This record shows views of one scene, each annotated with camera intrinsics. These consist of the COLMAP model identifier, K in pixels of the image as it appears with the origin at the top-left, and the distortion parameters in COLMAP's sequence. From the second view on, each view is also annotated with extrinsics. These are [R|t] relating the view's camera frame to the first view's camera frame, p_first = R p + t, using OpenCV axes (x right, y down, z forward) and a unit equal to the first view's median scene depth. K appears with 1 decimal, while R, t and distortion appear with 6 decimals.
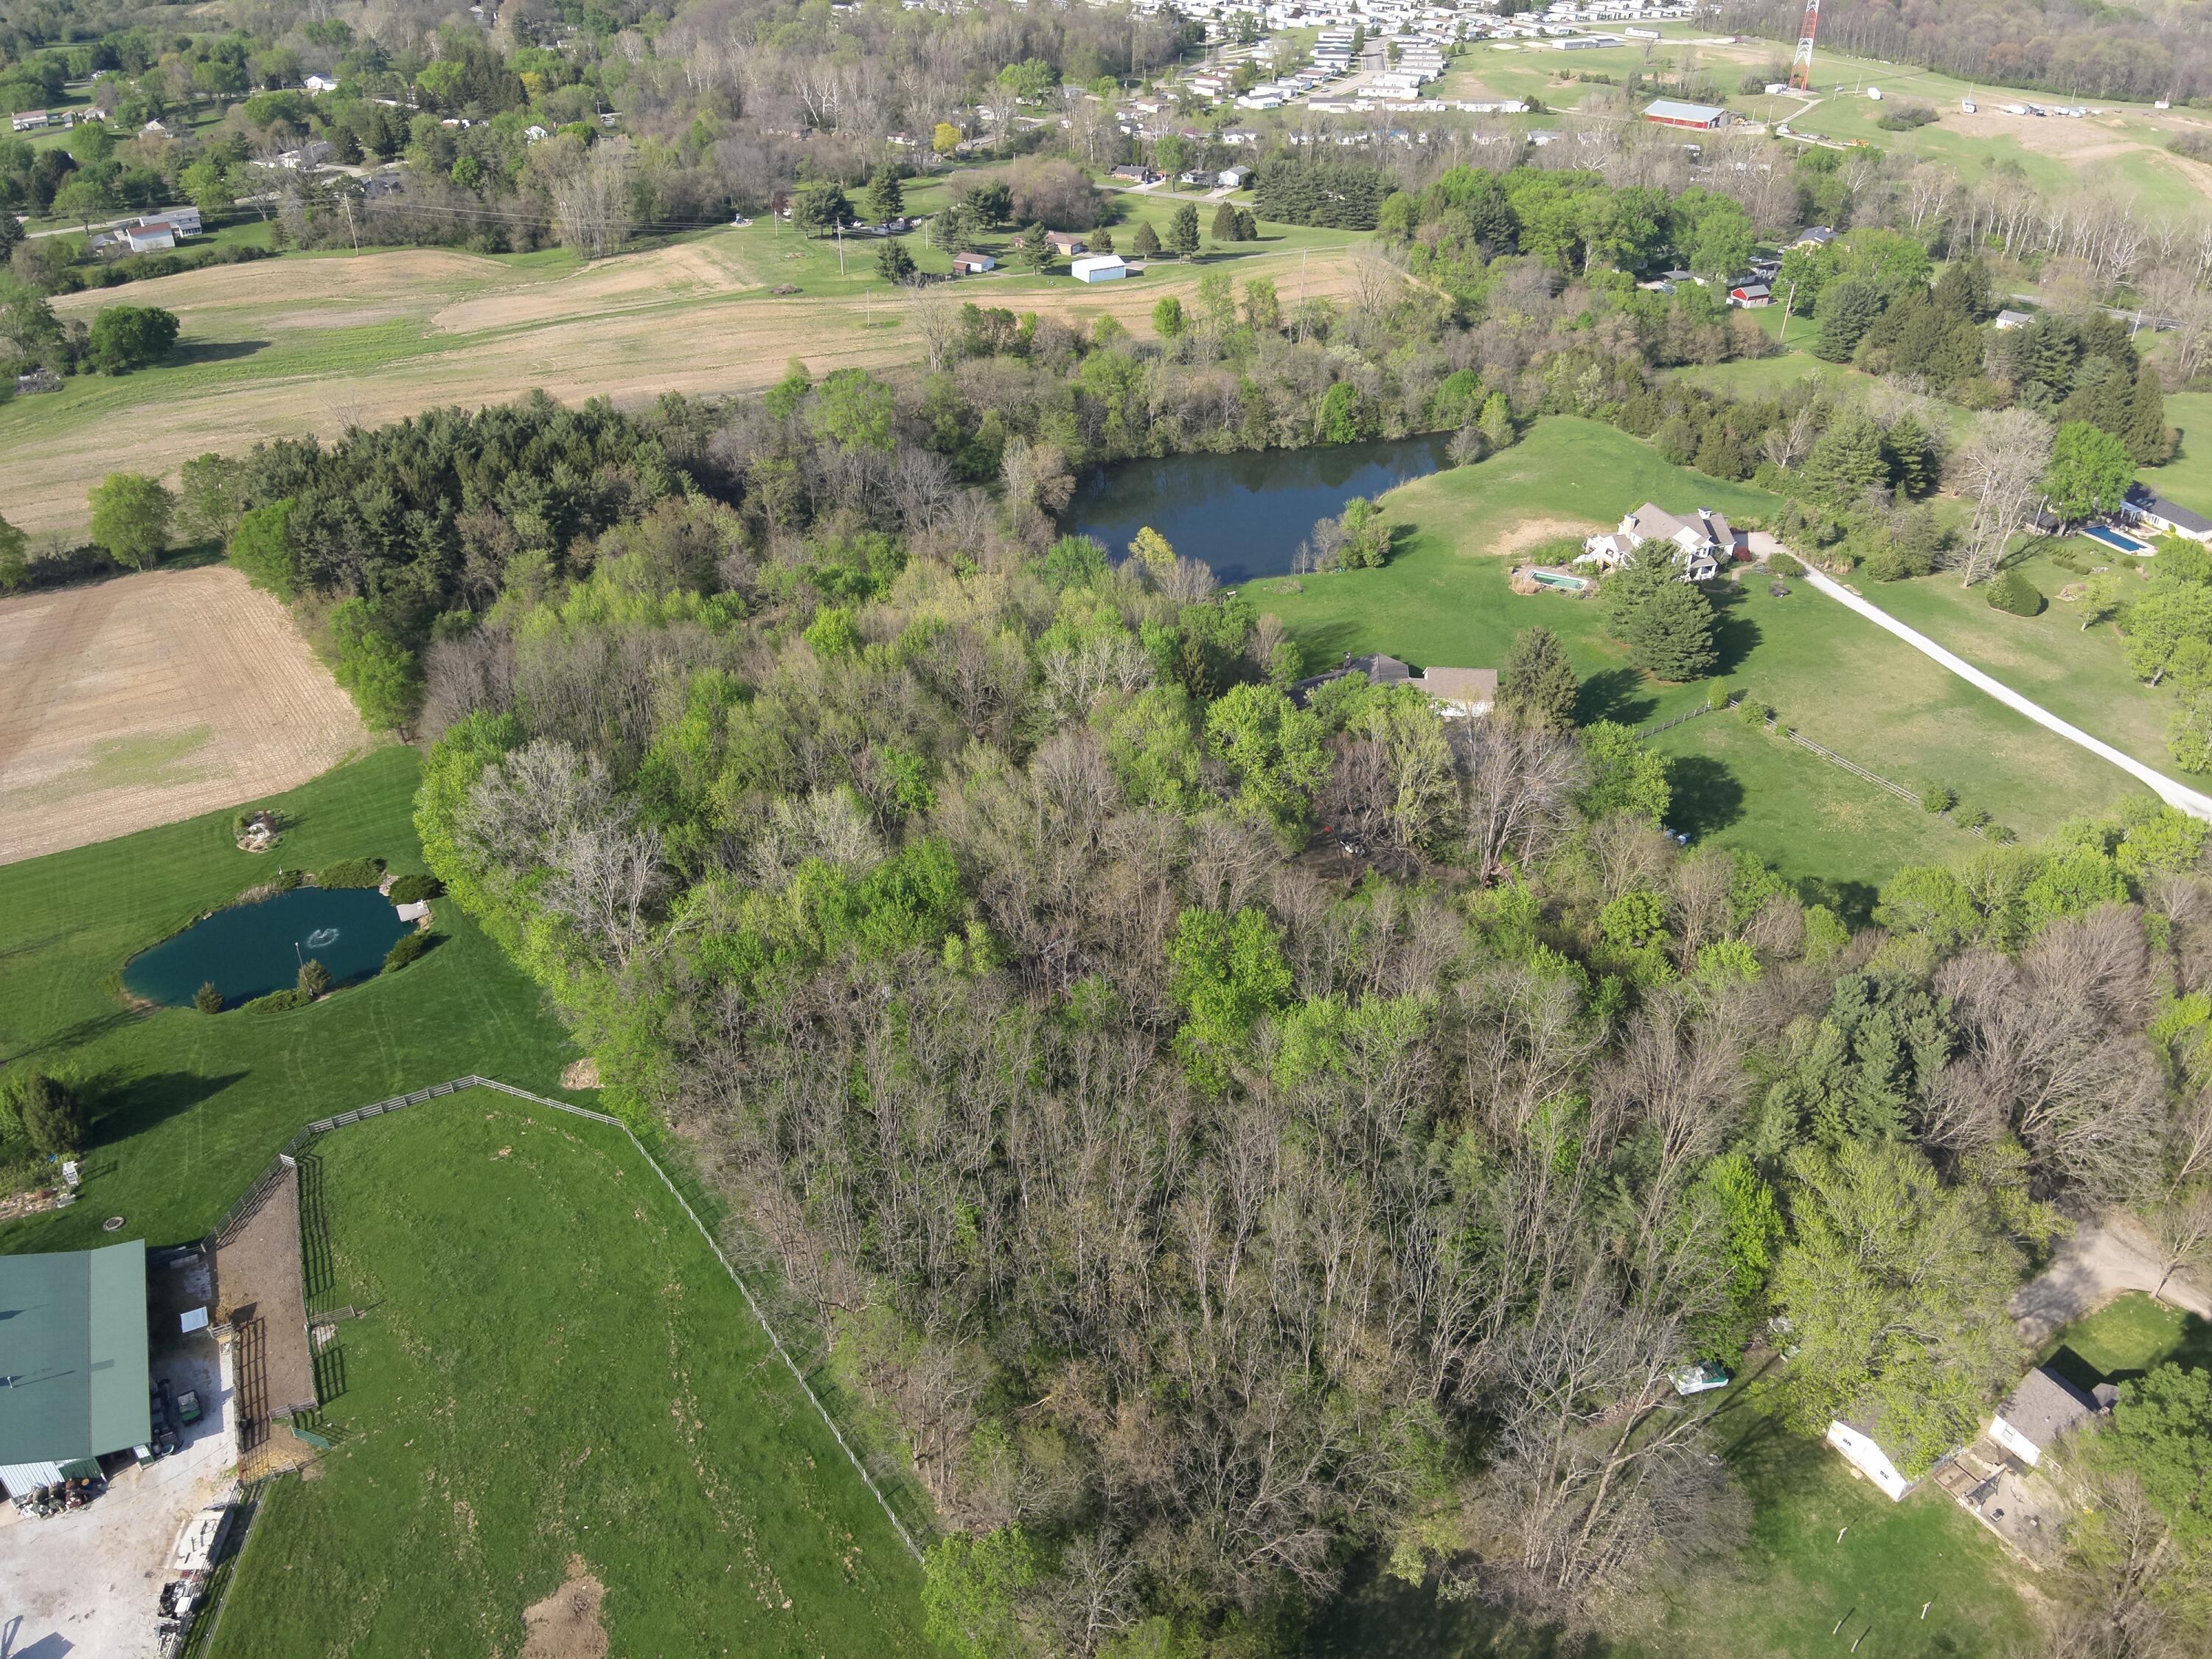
lens RADIAL K [[1598.6, 0, 1113.2], [0, 1598.6, 839.1], [0, 0, 1]] dist [0.102197, -0.190812]
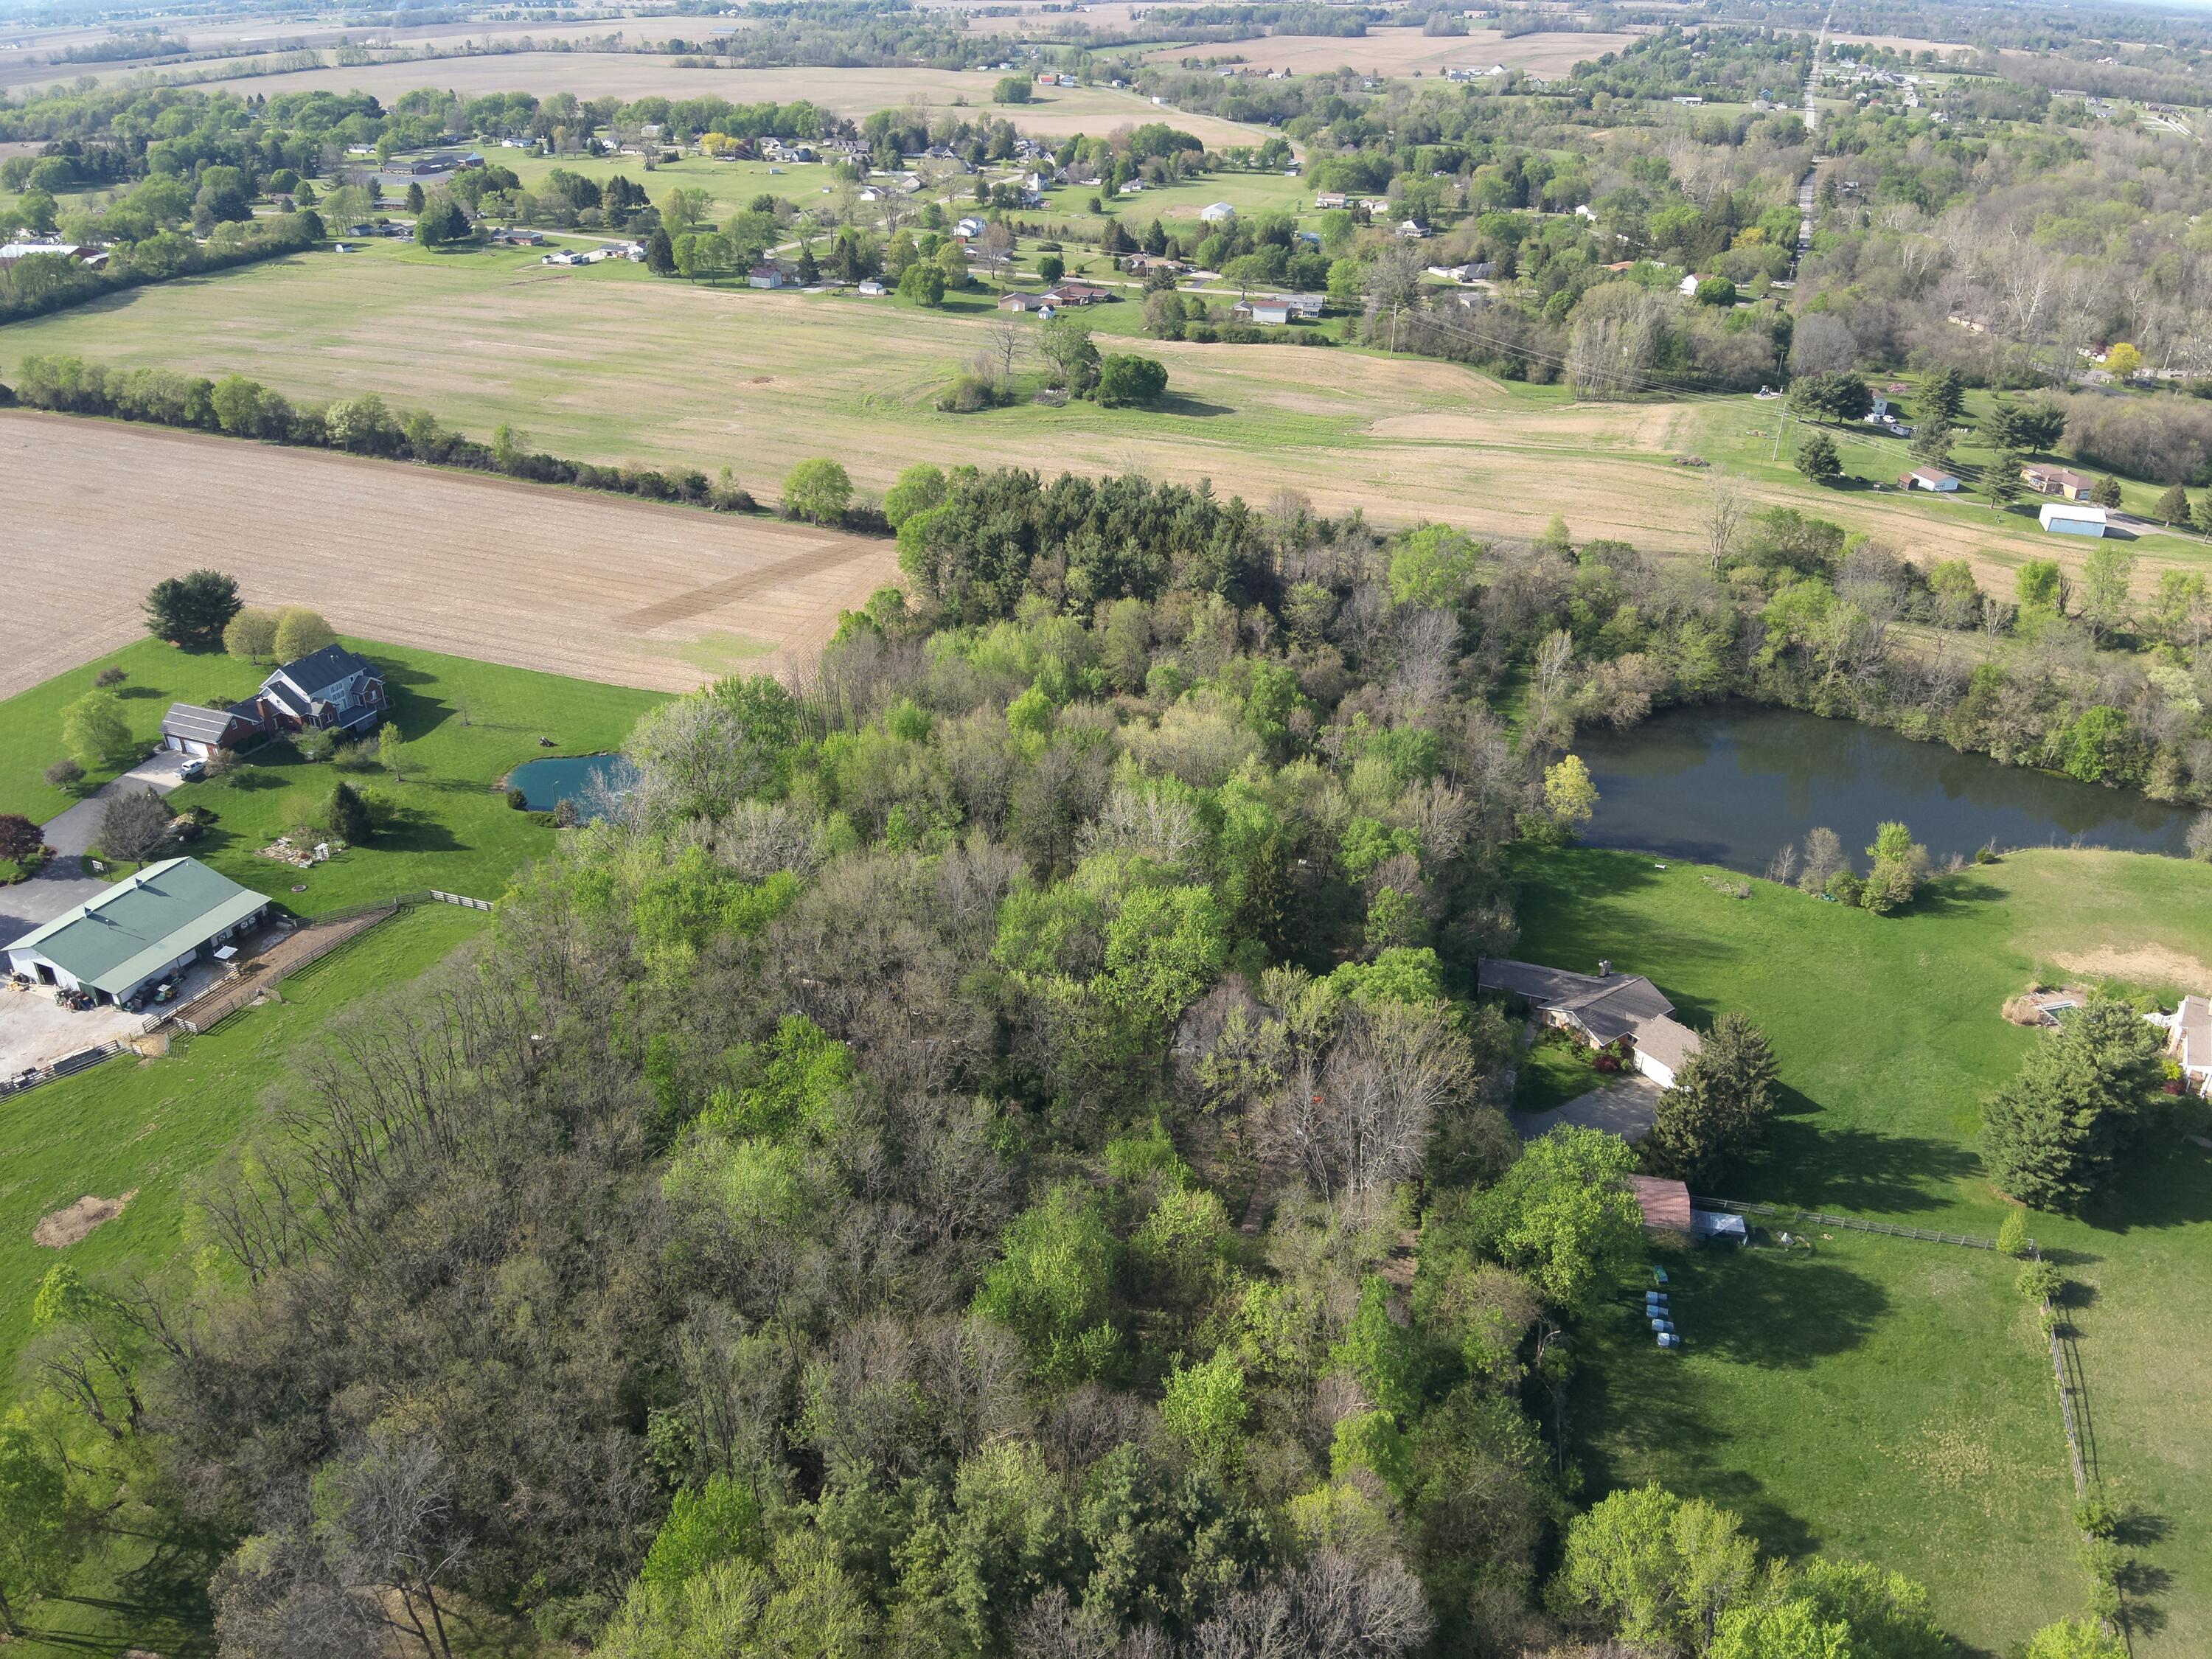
lens RADIAL K [[1598.6, 0, 1113.2], [0, 1598.6, 839.1], [0, 0, 1]] dist [0.102197, -0.190812]
pose [[0.664585, 0.359835, -0.654863, 0.415461], [-0.410780, 0.908033, 0.082069, -0.114706], [0.624169, 0.214463, 0.751278, 0.180023]]
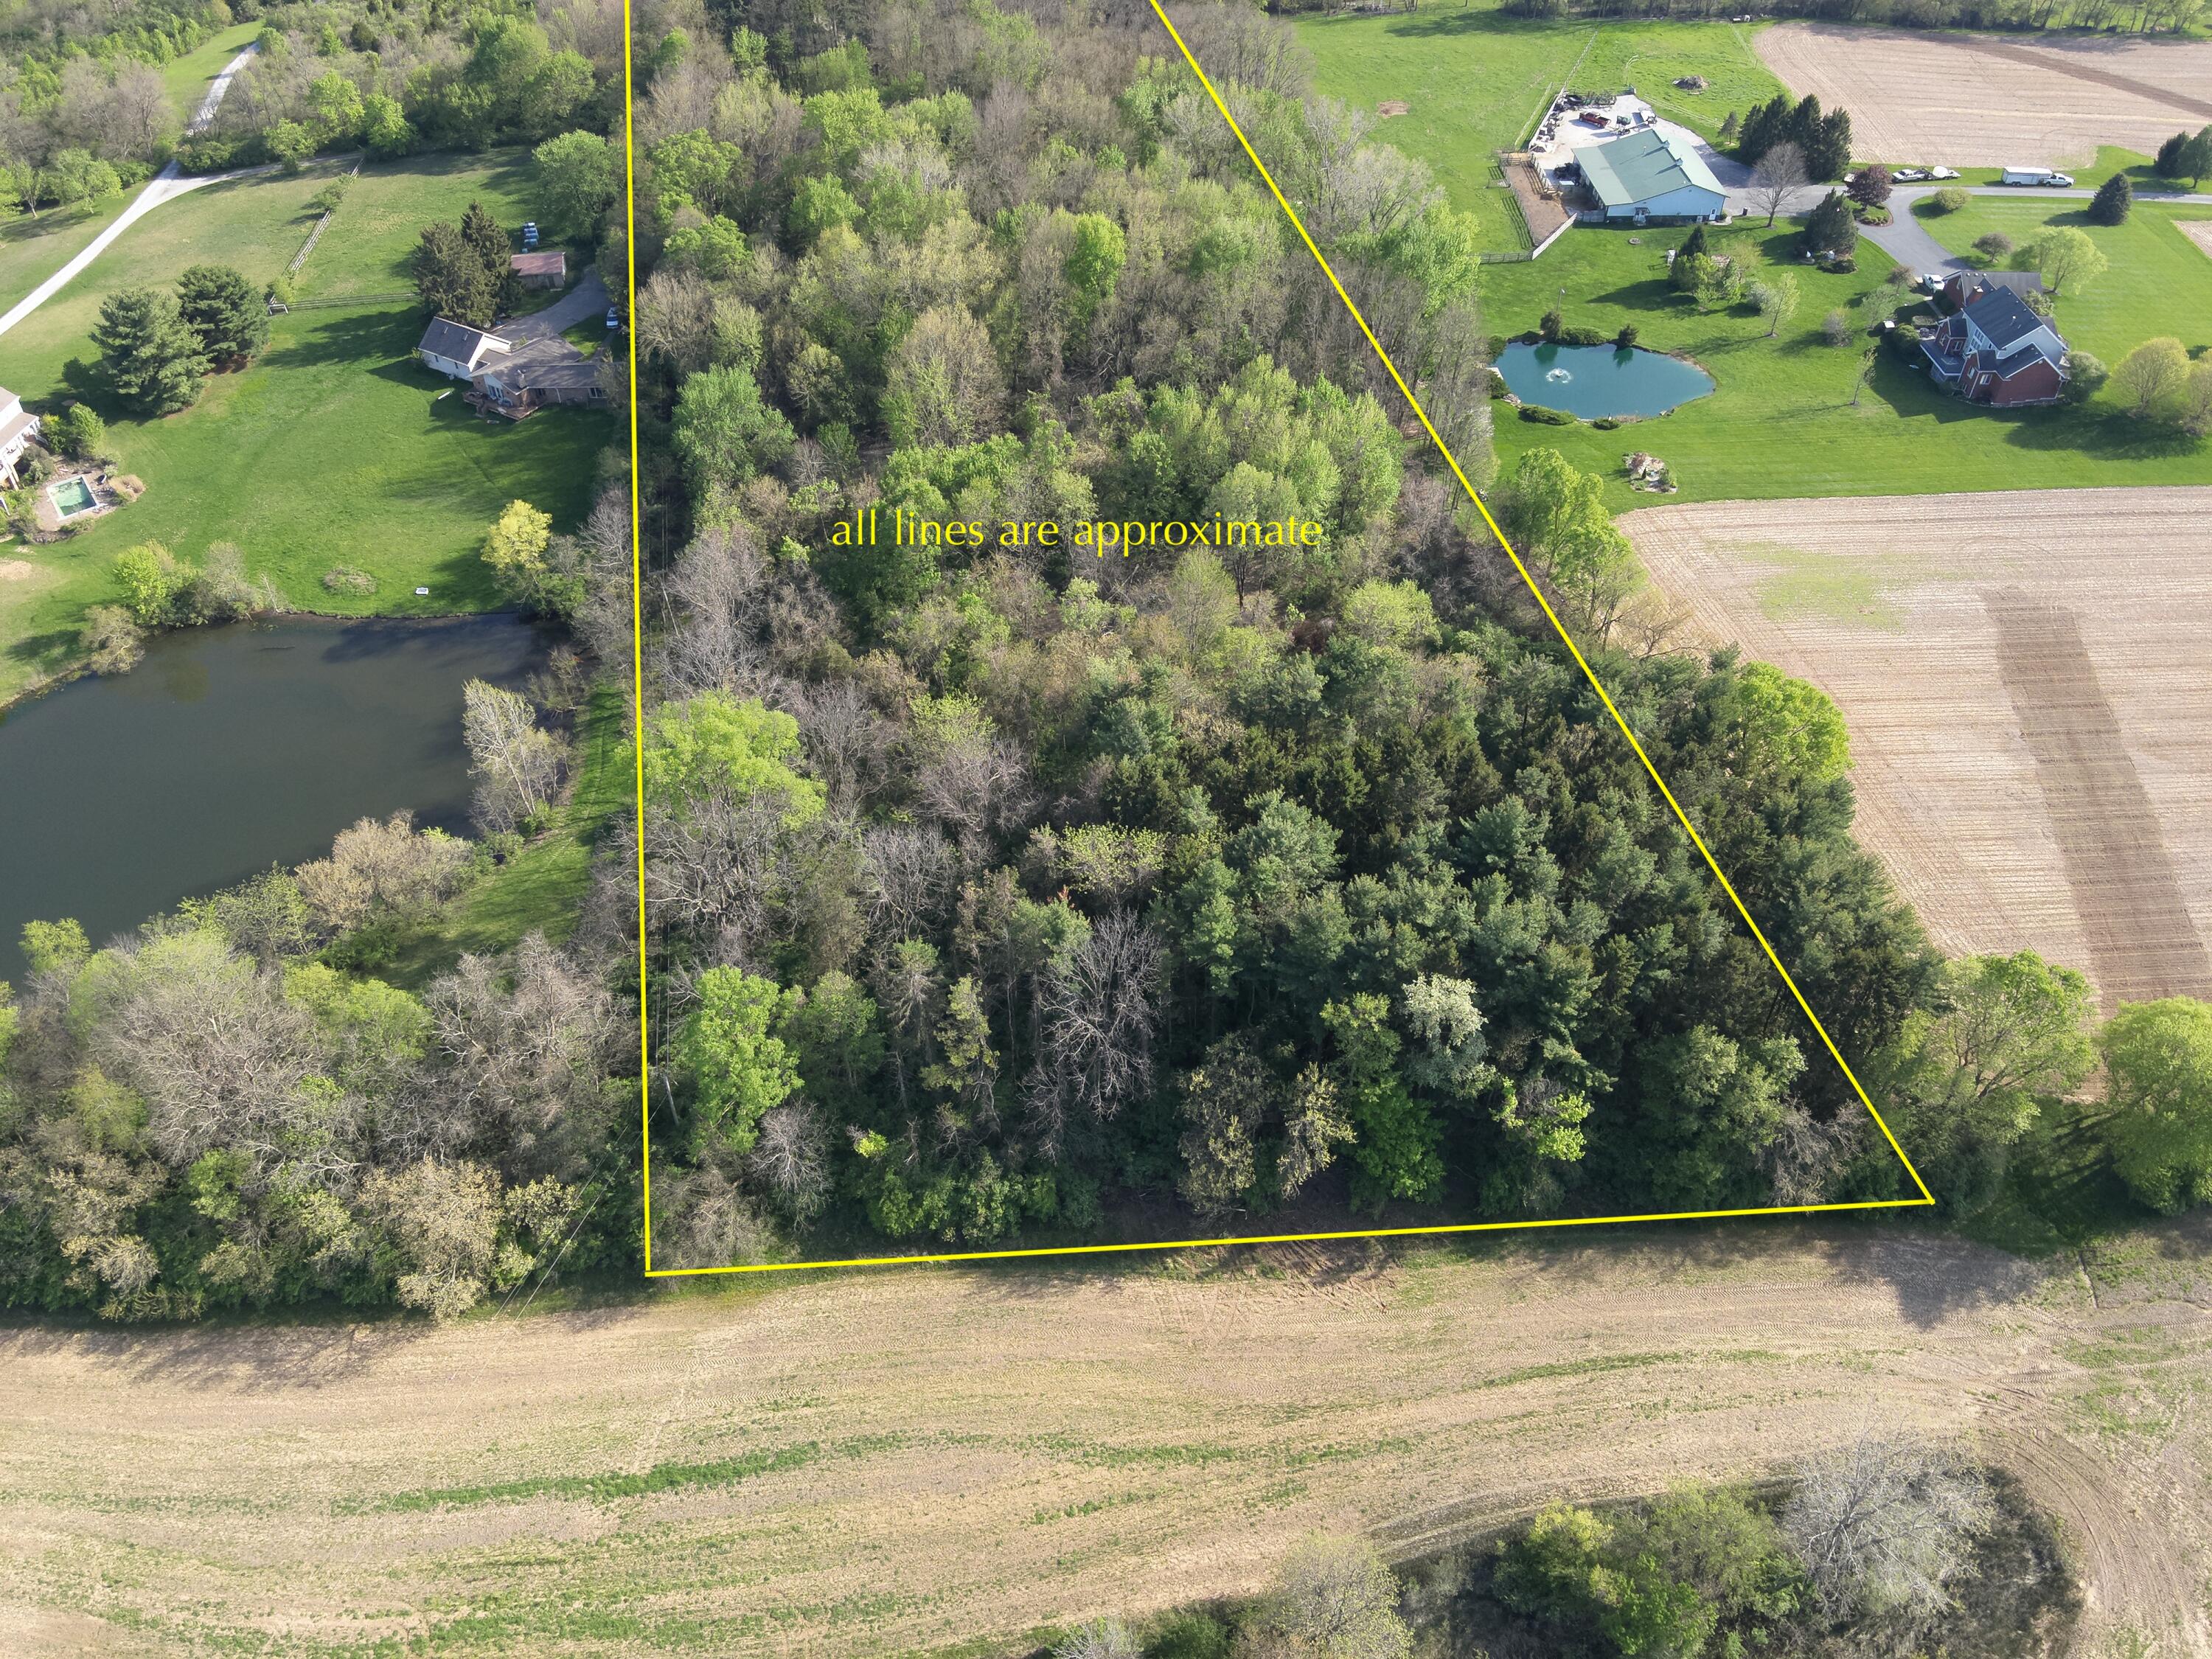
lens RADIAL K [[1619.8, 0, 1110.2], [0, 1619.8, 815.1], [0, 0, 1]] dist [0.115217, -0.218117]
pose [[-0.906725, -0.289674, 0.306494, -0.425268], [0.225523, 0.281058, 0.932816, -0.696914], [-0.356355, 0.914929, -0.189514, 1.075280]]
